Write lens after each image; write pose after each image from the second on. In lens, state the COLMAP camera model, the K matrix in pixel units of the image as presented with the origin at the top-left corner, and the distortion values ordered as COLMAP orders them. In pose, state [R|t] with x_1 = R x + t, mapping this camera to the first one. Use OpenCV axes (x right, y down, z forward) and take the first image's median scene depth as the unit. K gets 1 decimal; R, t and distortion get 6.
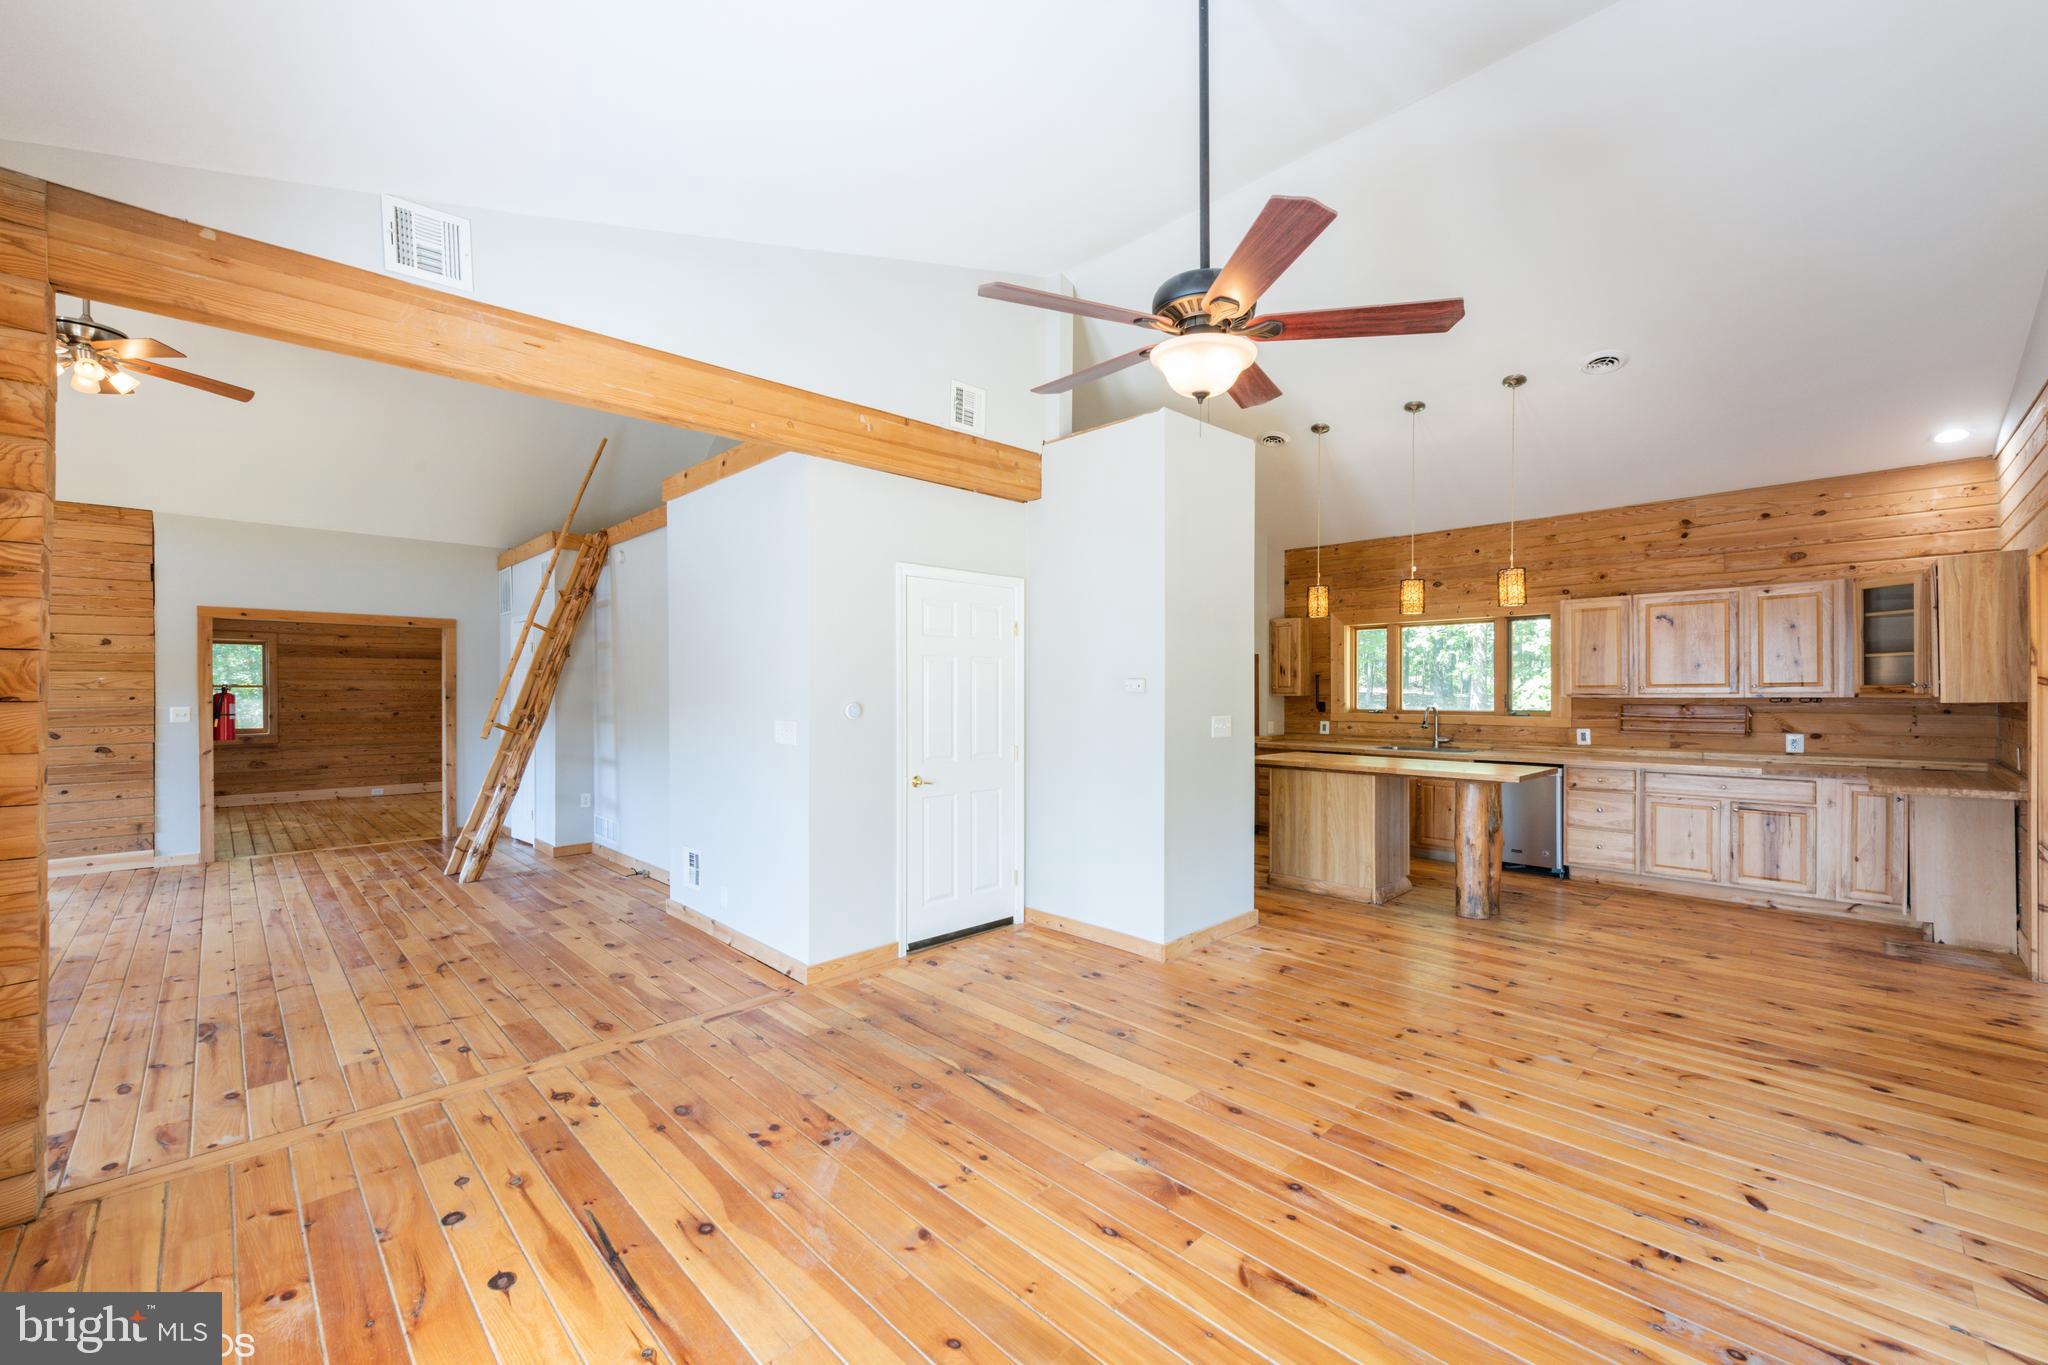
lens RADIAL K [[805.3, 0, 1017.3], [0, 805.3, 698.0], [0, 0, 1]] dist [0.006058, -0.002309]
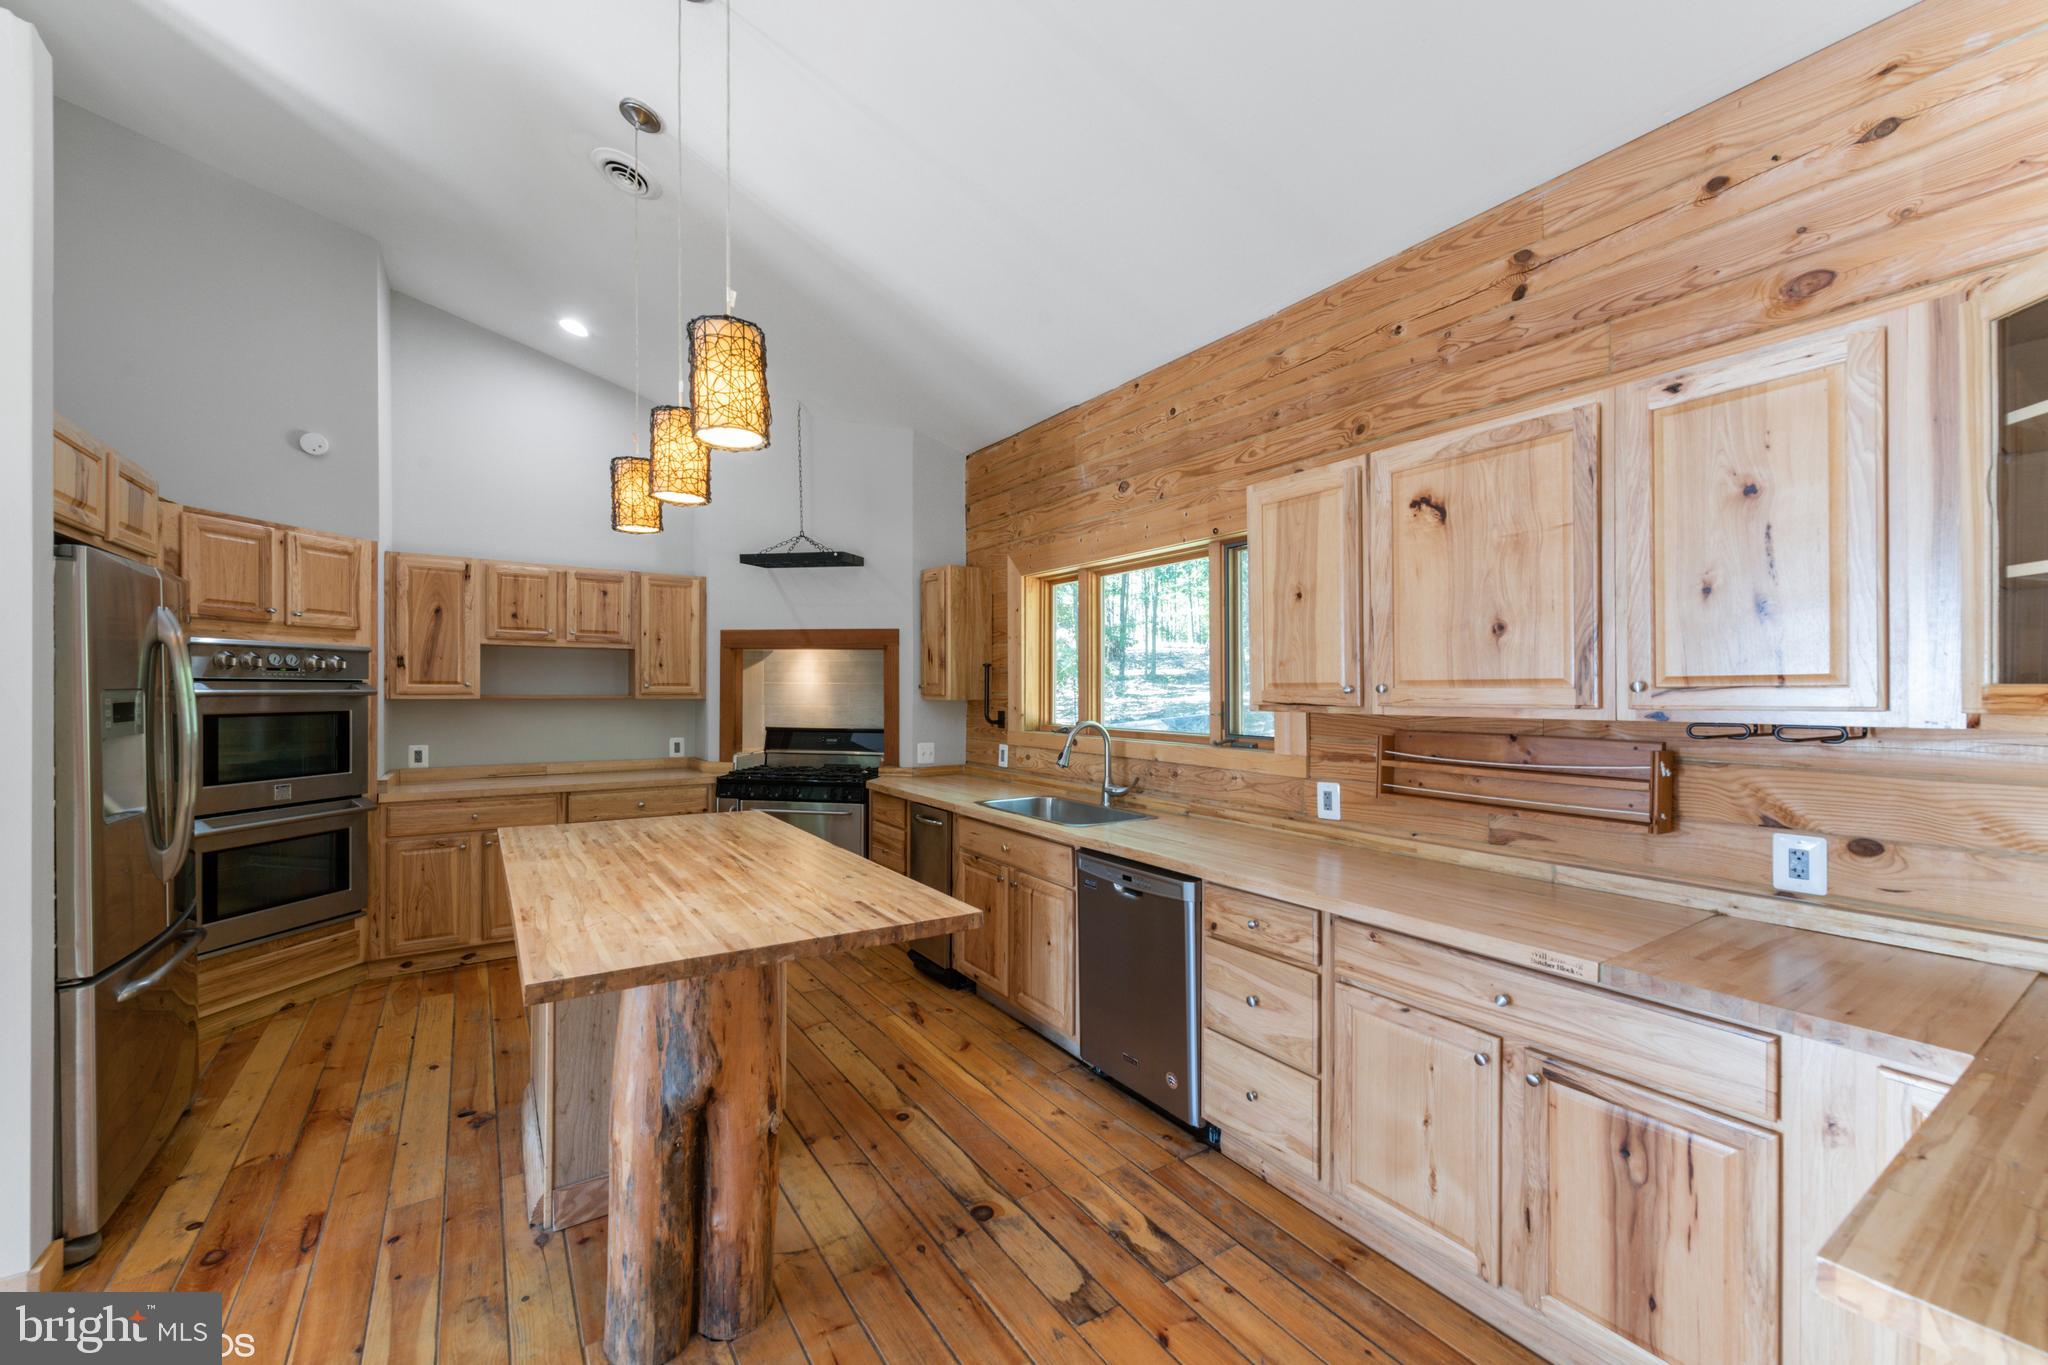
lens RADIAL K [[805.3, 0, 1024.0], [0, 805.3, 695.7], [0, 0, 1]] dist [0.006058, -0.002309]
pose [[0.984128, 0.010263, -0.177163, 0.765882], [-0.010748, 0.999941, -0.001782, -0.007996], [0.177134, 0.003658, 0.984180, 0.670921]]
